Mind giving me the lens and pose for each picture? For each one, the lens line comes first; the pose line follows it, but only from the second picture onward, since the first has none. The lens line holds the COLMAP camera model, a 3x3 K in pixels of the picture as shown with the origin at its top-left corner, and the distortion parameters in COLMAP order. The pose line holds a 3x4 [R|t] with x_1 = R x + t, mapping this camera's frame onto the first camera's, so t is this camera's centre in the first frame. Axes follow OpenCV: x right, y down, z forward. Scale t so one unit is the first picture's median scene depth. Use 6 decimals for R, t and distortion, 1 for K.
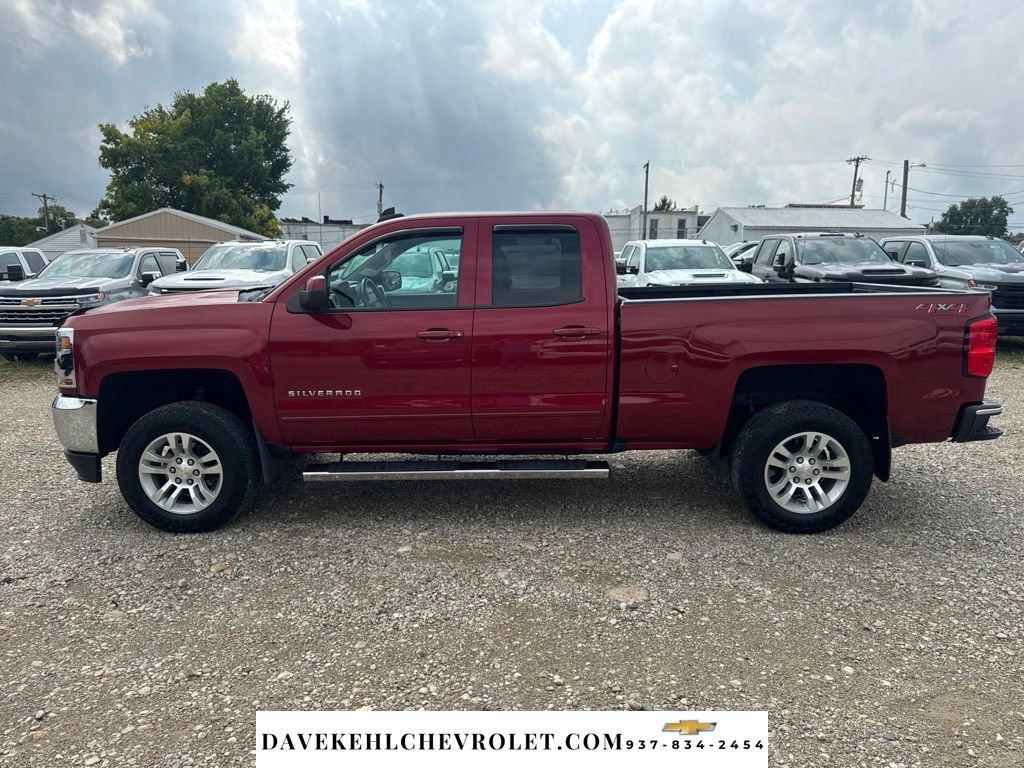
lens RADIAL K [[725.6, 0, 513.2], [0, 725.6, 381.9], [0, 0, 1]] dist [0.003572, -0.017764]
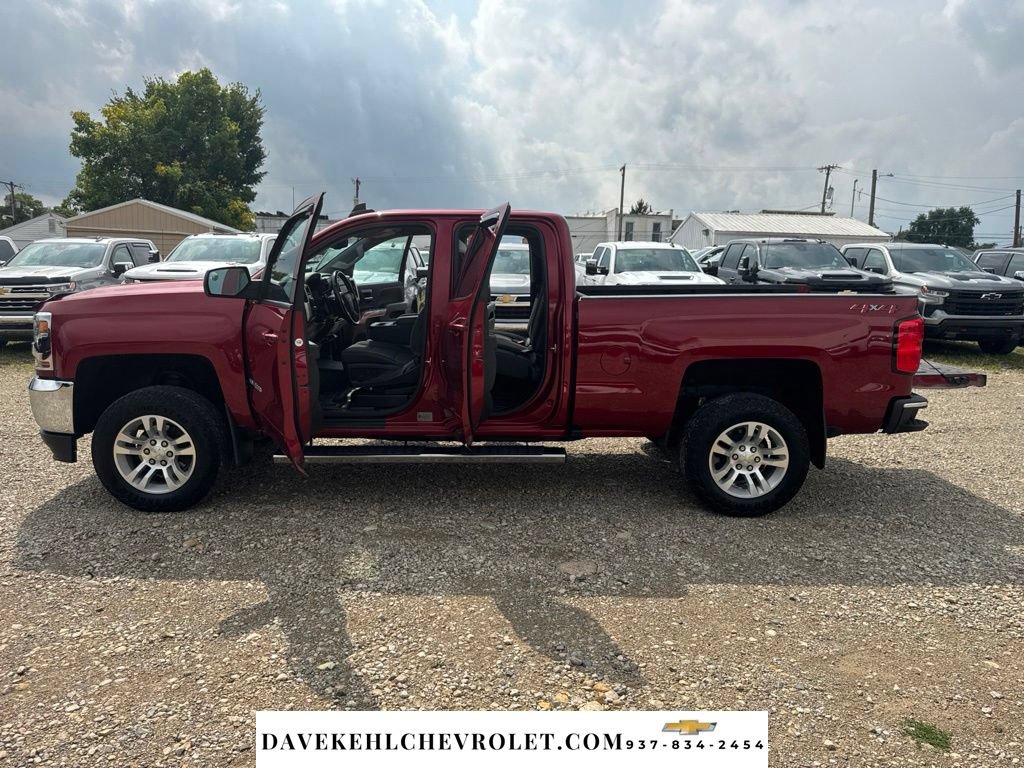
lens RADIAL K [[725.6, 0, 517.8], [0, 725.6, 381.4], [0, 0, 1]] dist [0.003572, -0.017764]
pose [[0.999093, 0.014678, 0.039983, 0.018430], [-0.014677, 0.999892, -0.000302, 0.014169], [-0.039983, -0.000285, 0.999200, -0.059575]]
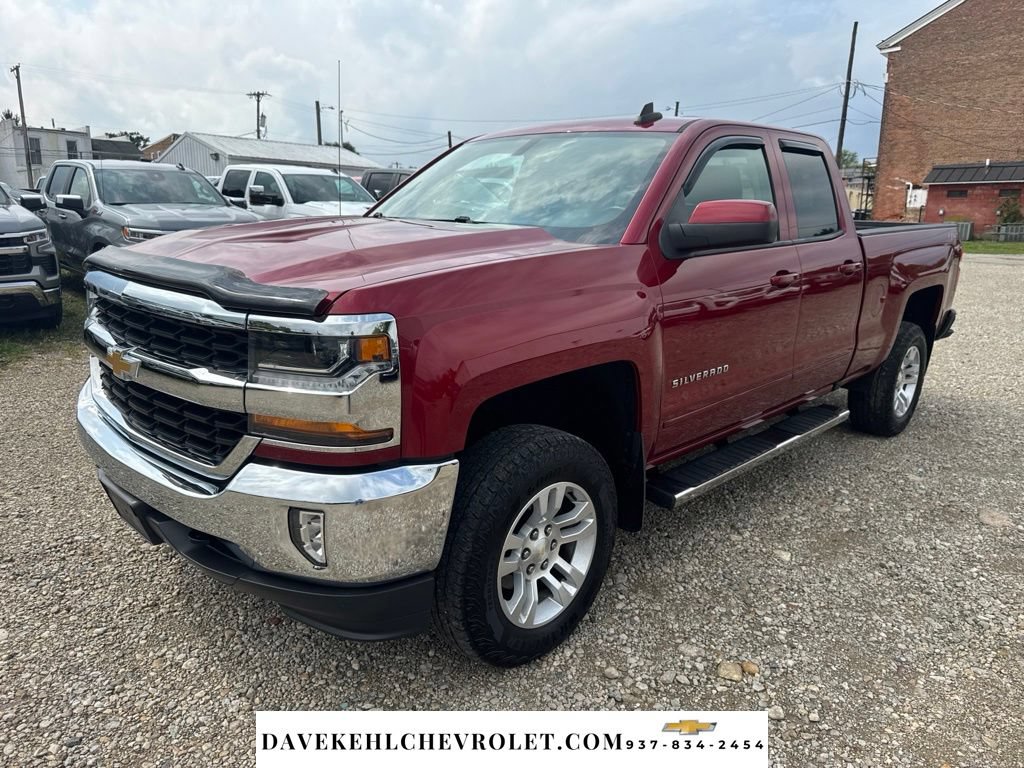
lens RADIAL K [[725.6, 0, 500.8], [0, 725.6, 363.8], [0, 0, 1]] dist [0.003572, -0.017764]
pose [[0.700014, -0.134599, 0.701330, -0.867476], [0.089375, 0.990868, 0.100959, -0.081381], [-0.708514, -0.007991, 0.705651, 0.638258]]
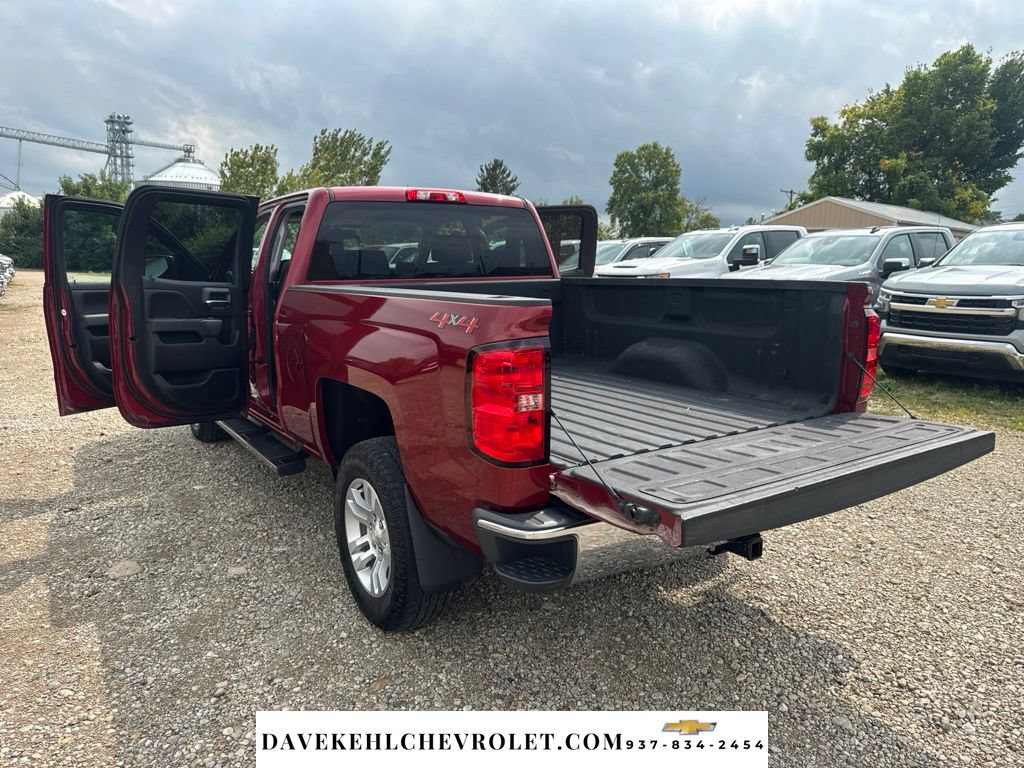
lens RADIAL K [[725.6, 0, 508.6], [0, 725.6, 385.2], [0, 0, 1]] dist [0.003572, -0.017764]
pose [[0.553725, 0.147978, -0.819446, 1.045132], [-0.133327, 0.987142, 0.088168, -0.105202], [0.821957, 0.060434, 0.566335, 0.704692]]
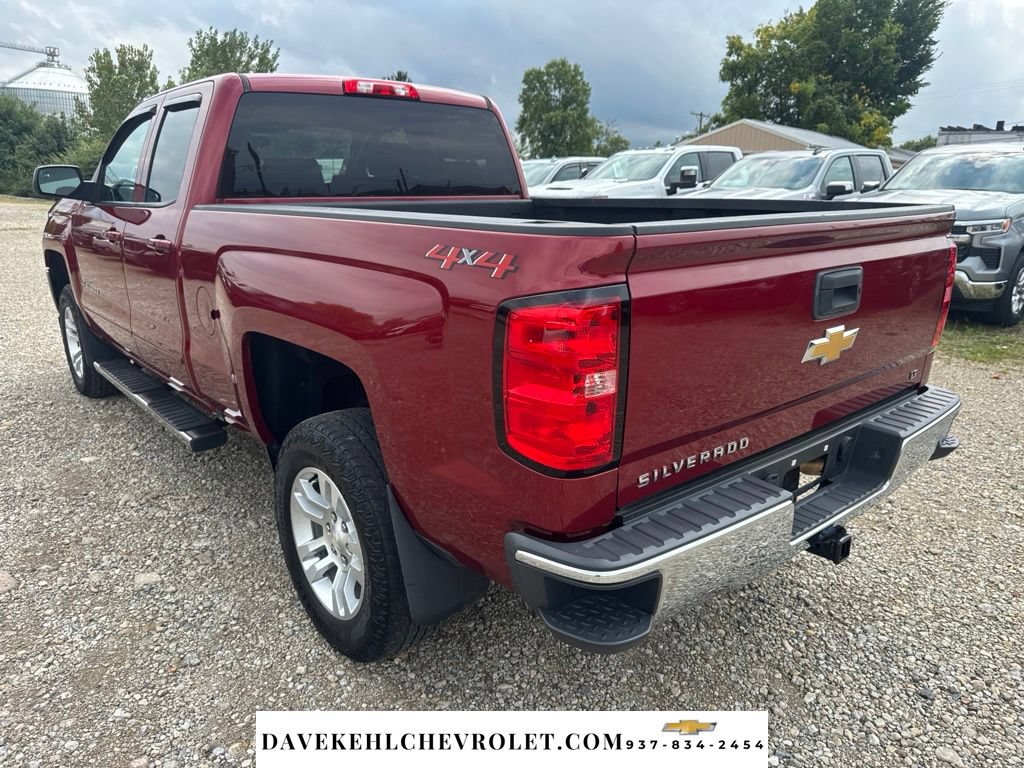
lens RADIAL K [[725.6, 0, 514.6], [0, 725.6, 392.4], [0, 0, 1]] dist [0.003572, -0.017764]
pose [[0.657704, 0.221139, -0.720085, 0.867659], [-0.130889, 0.974946, 0.179857, -0.102404], [0.741817, -0.024042, 0.670171, 0.746507]]
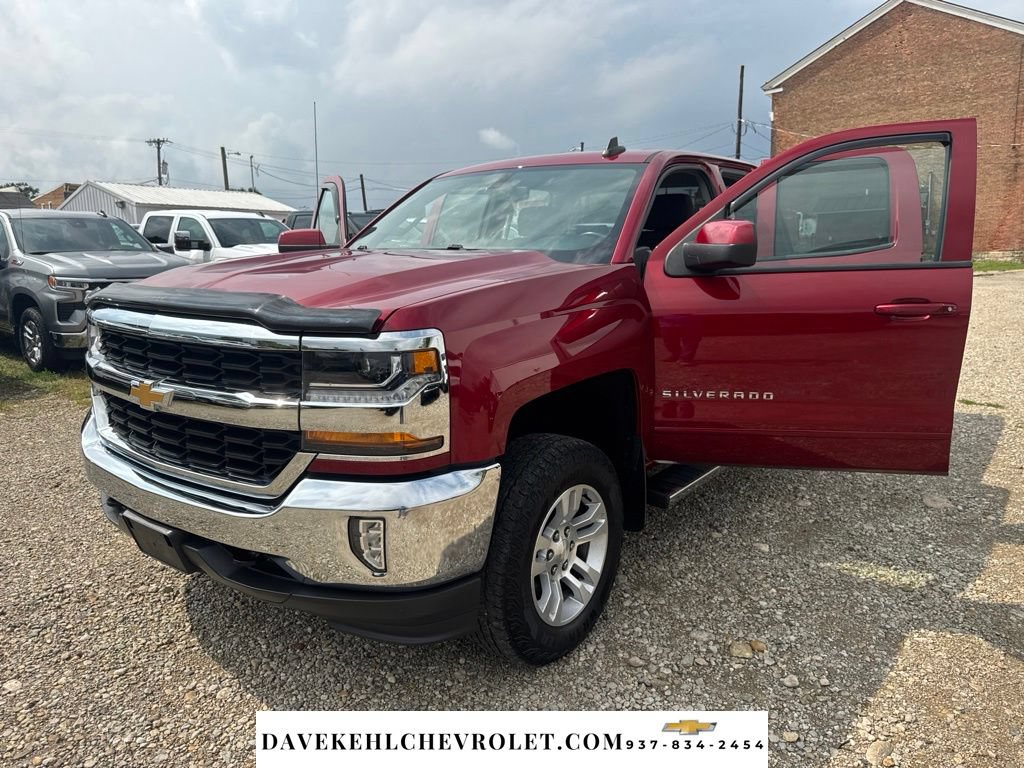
lens RADIAL K [[725.6, 0, 496.9], [0, 725.6, 362.3], [0, 0, 1]] dist [0.003572, -0.017764]
pose [[0.611653, -0.128260, 0.780660, -0.950712], [0.132562, 0.989435, 0.058698, -0.074145], [-0.779941, 0.067583, 0.622193, 0.672995]]
